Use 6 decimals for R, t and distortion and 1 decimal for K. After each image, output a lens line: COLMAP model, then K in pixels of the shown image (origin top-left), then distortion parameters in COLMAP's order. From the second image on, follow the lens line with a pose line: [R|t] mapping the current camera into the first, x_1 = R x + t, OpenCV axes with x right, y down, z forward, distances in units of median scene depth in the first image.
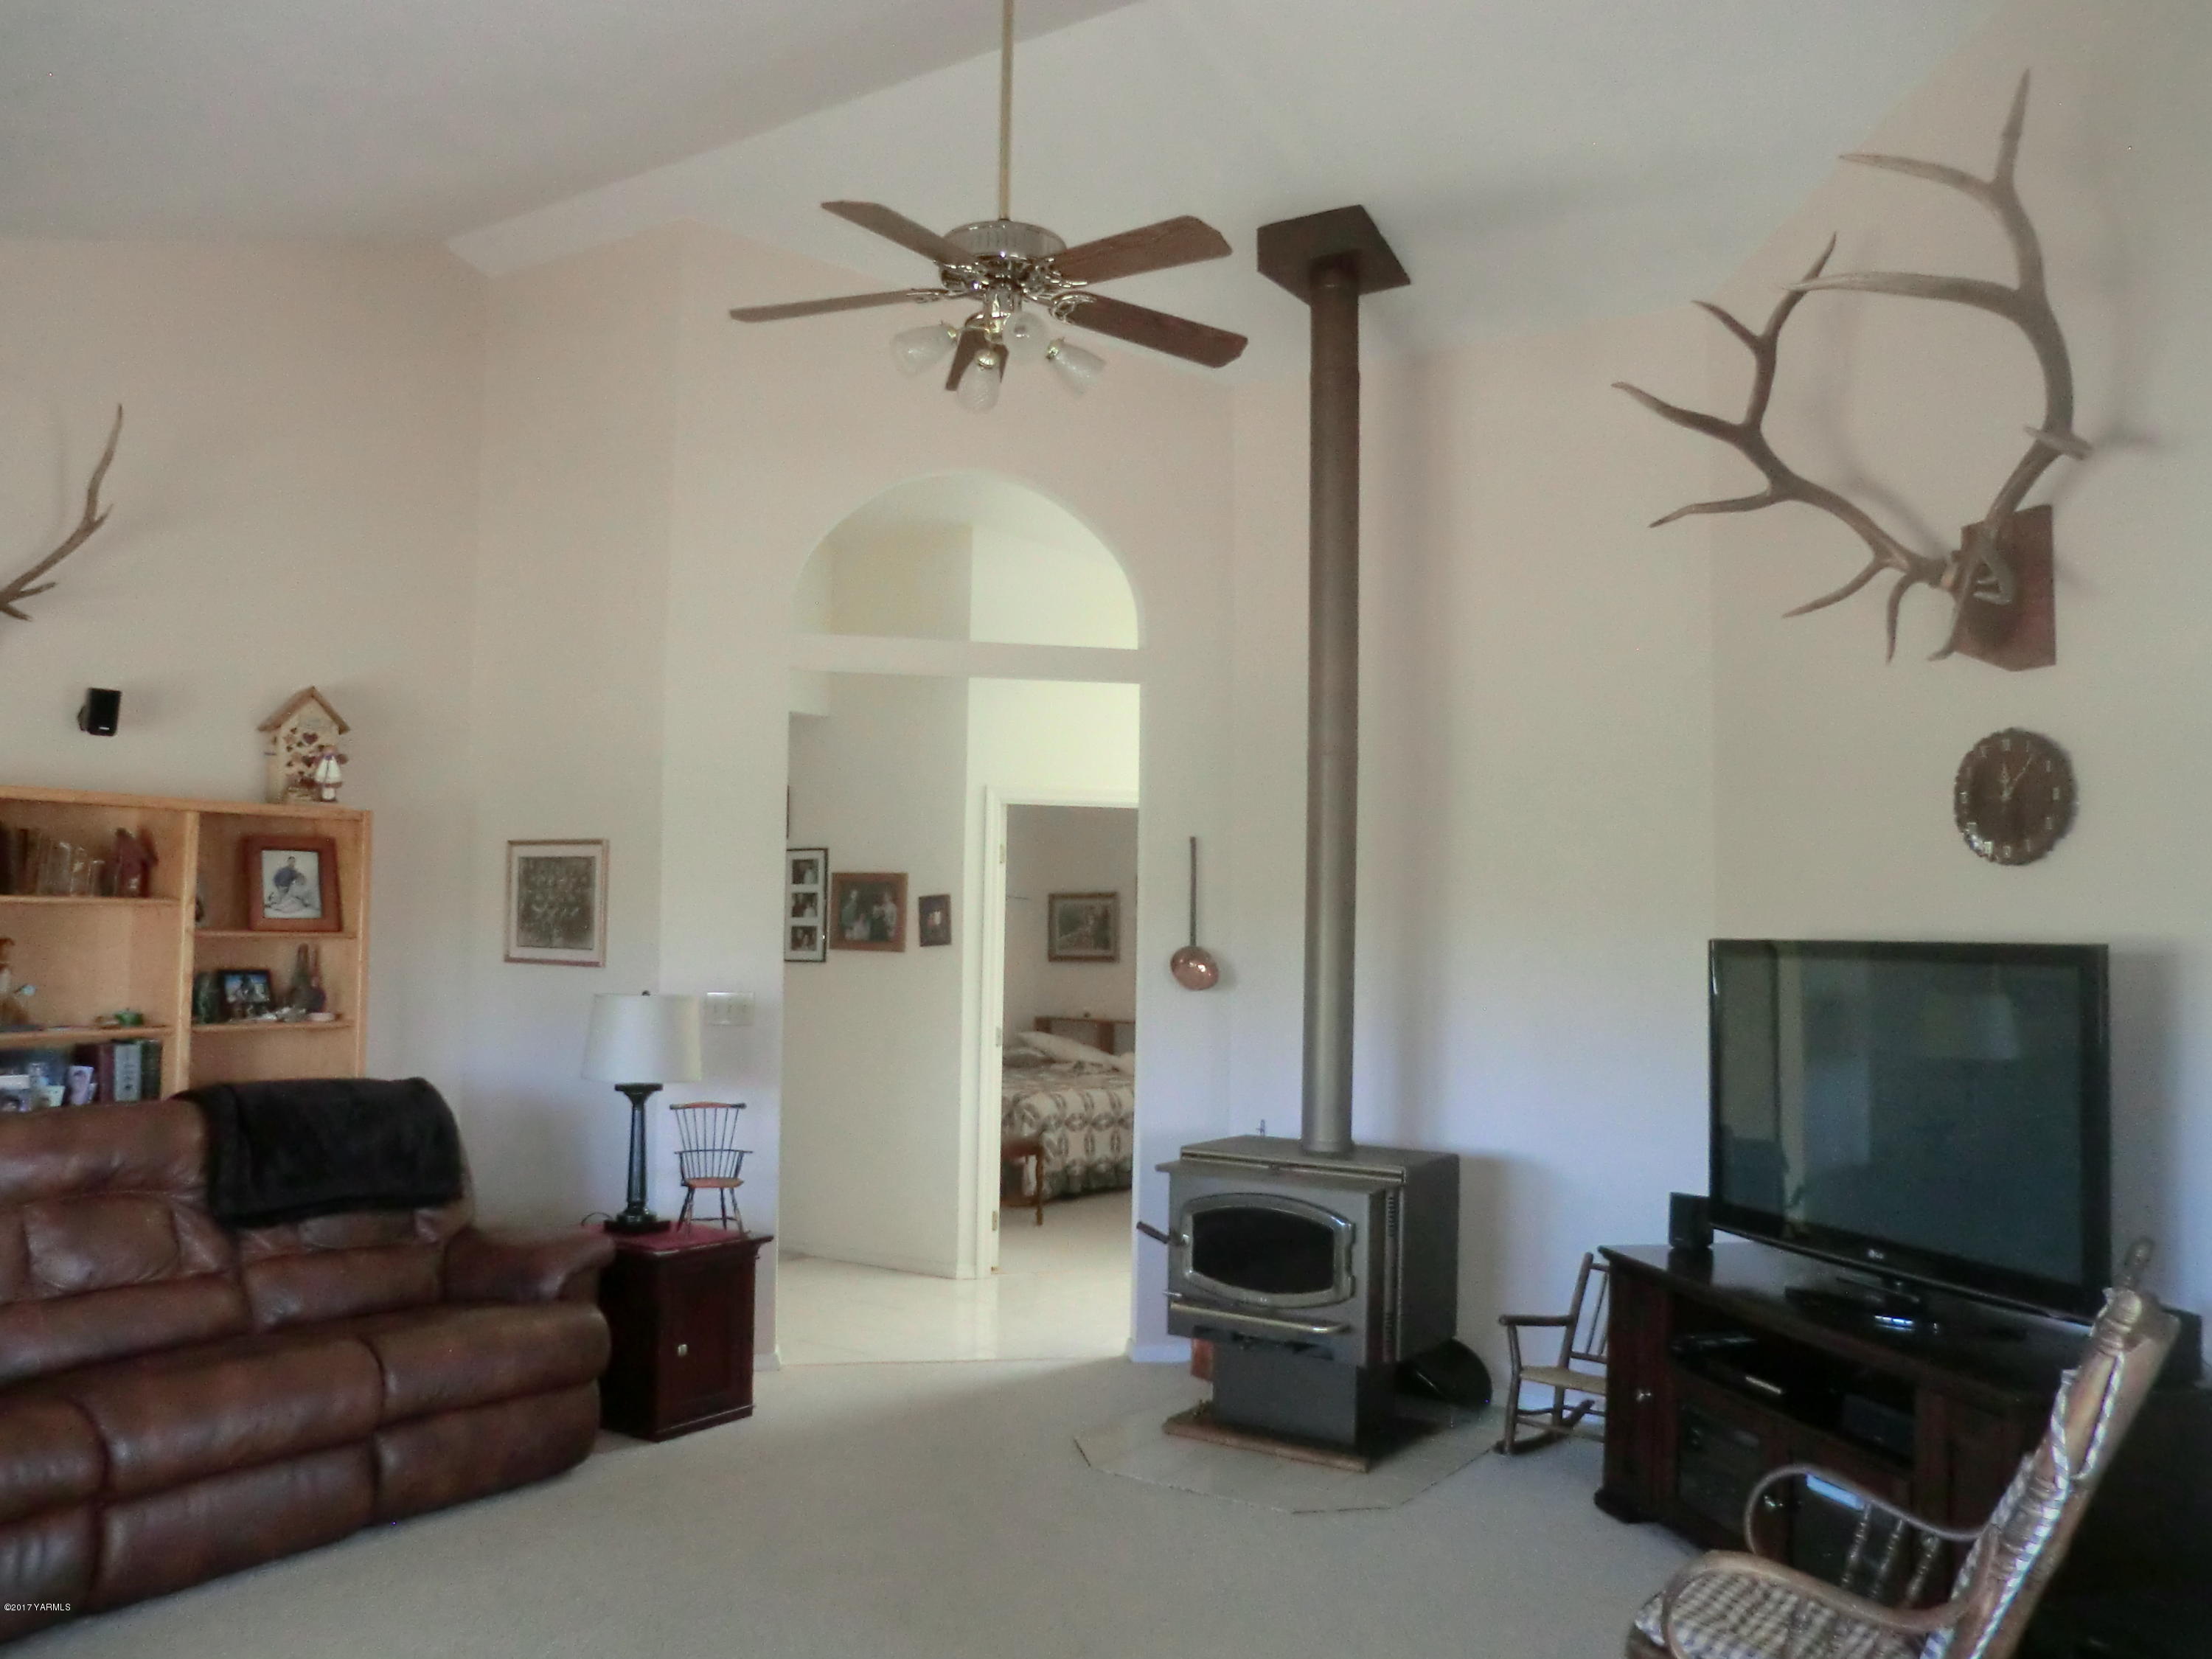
lens RADIAL K [[1771.2, 0, 1105.5], [0, 1771.2, 830.4], [0, 0, 1]] dist [-0.005055, -0.000932]
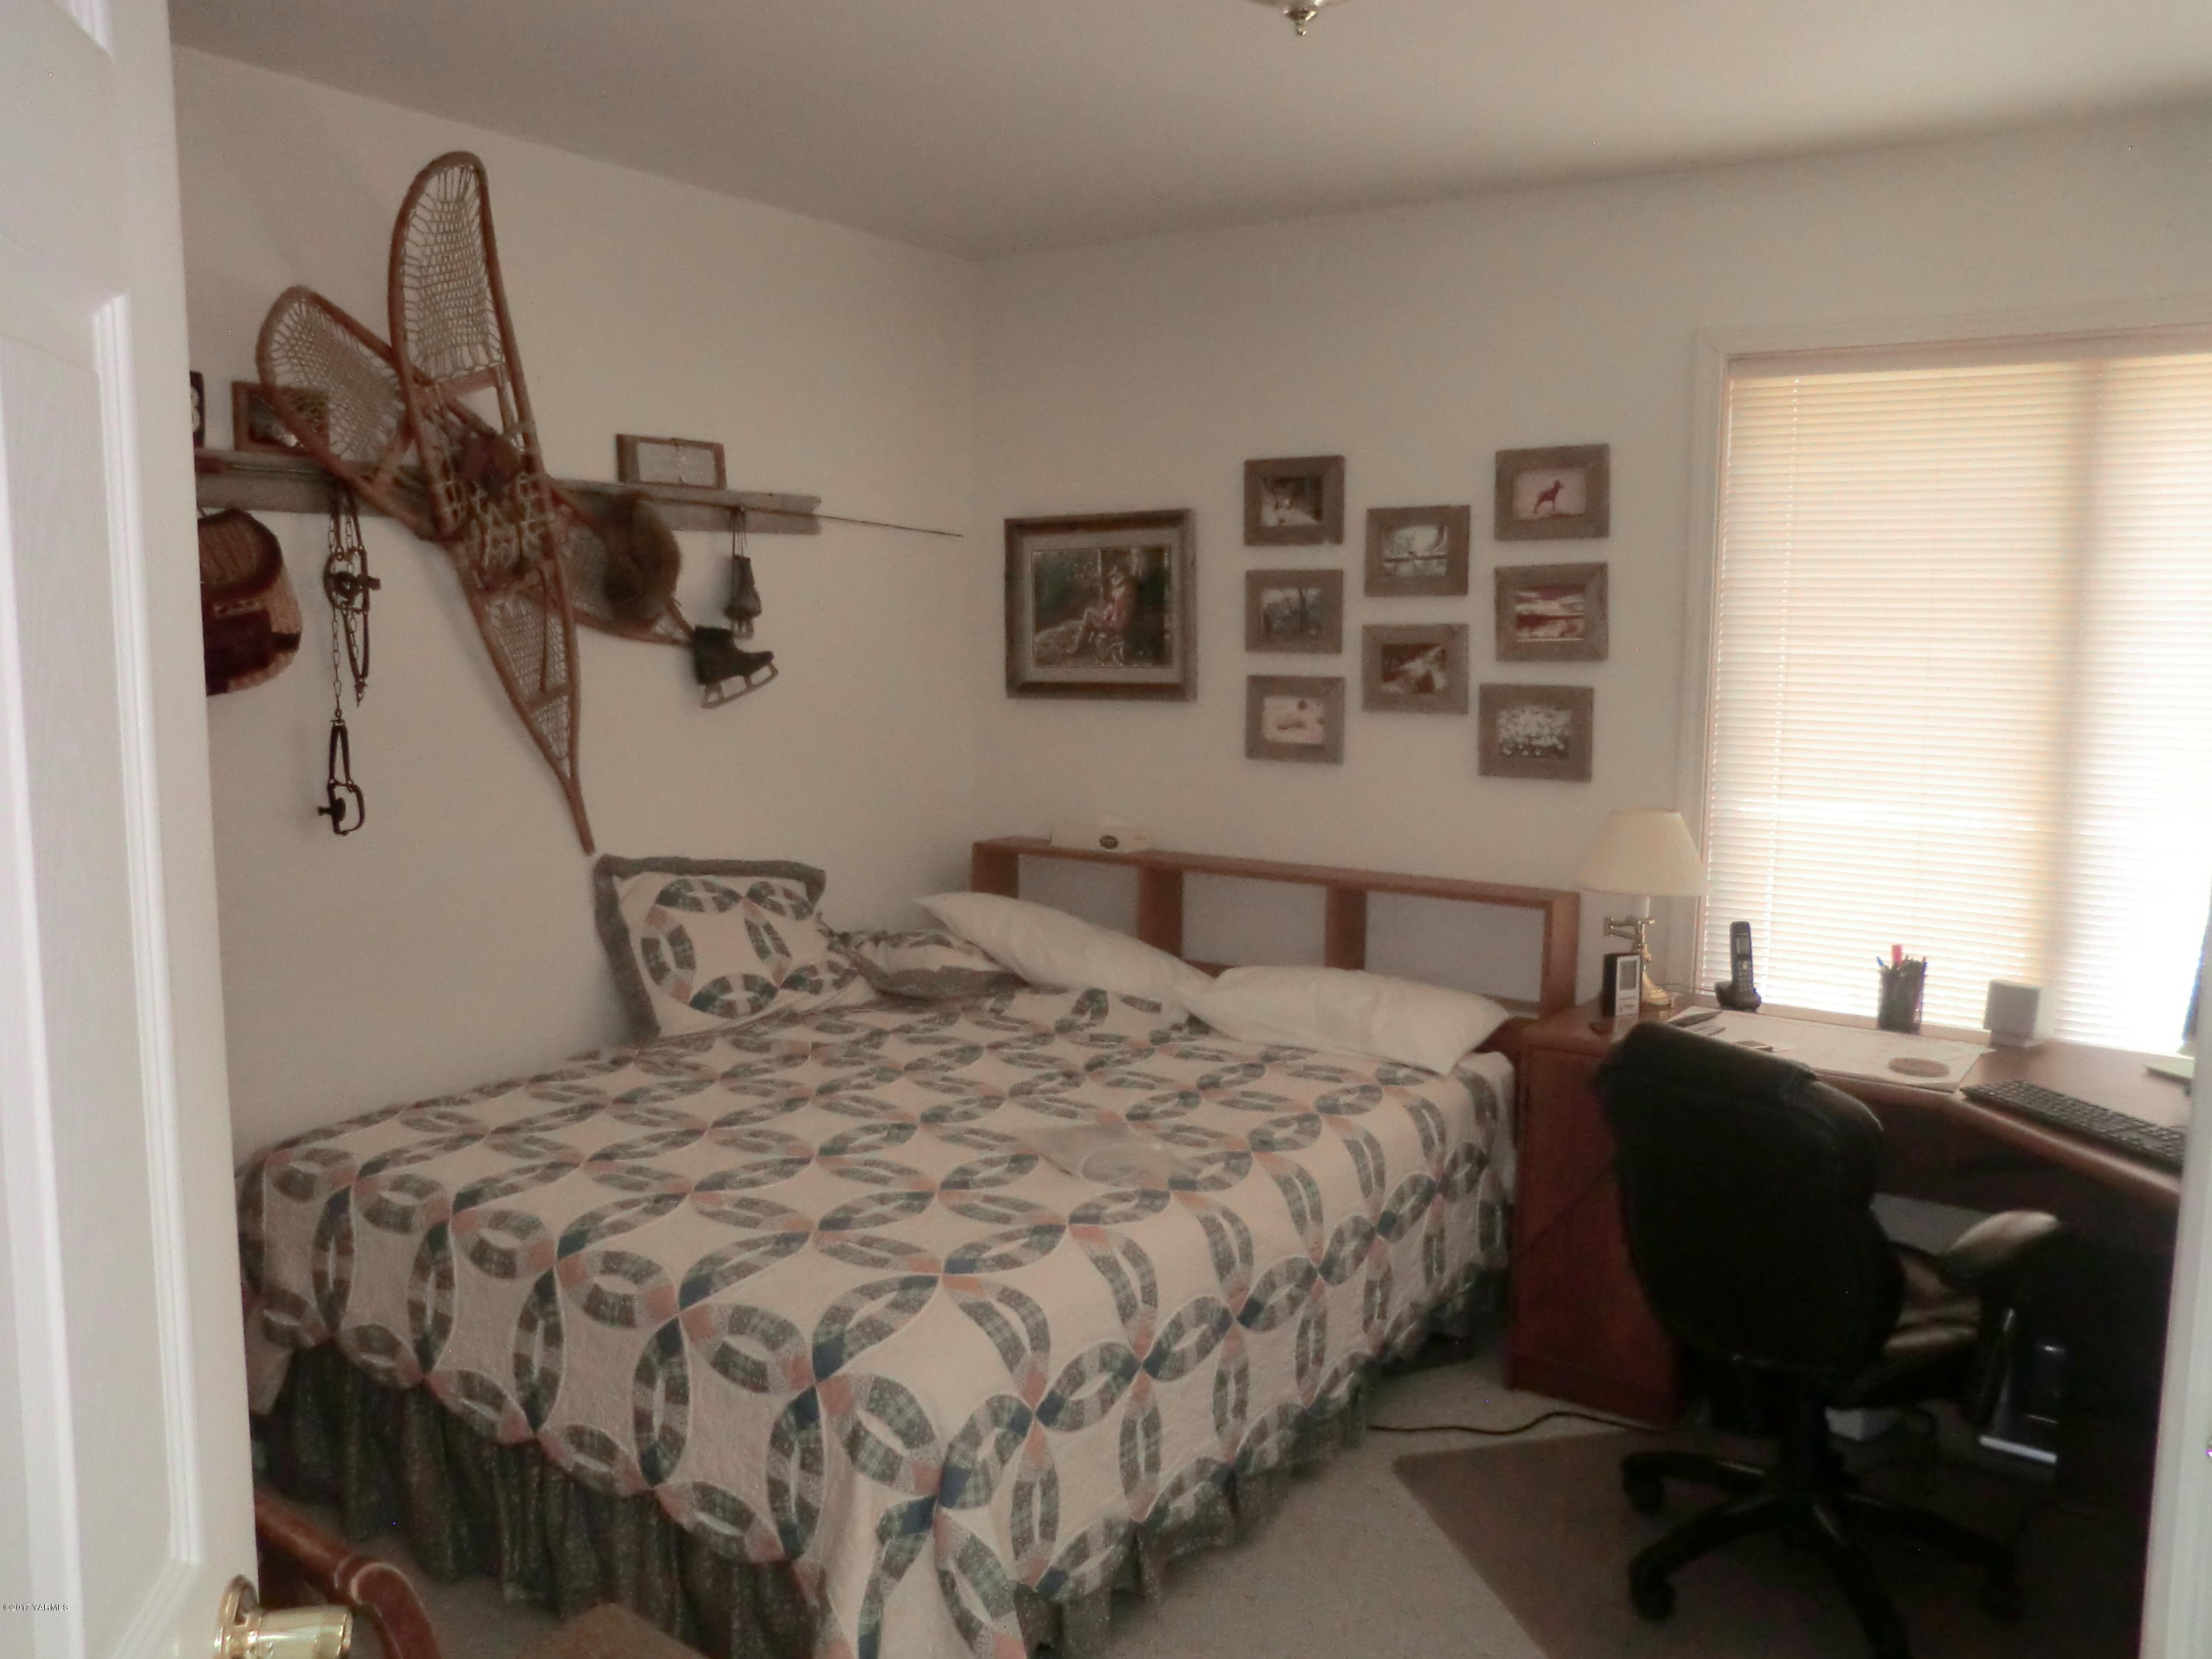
lens RADIAL K [[1771.2, 0, 1105.2], [0, 1771.2, 826.5], [0, 0, 1]] dist [-0.005055, -0.000932]
pose [[0.999930, -0.011307, -0.003405, -0.010478], [0.011728, 0.984543, 0.174747, 0.036661], [0.001377, -0.174775, 0.984607, 0.651908]]
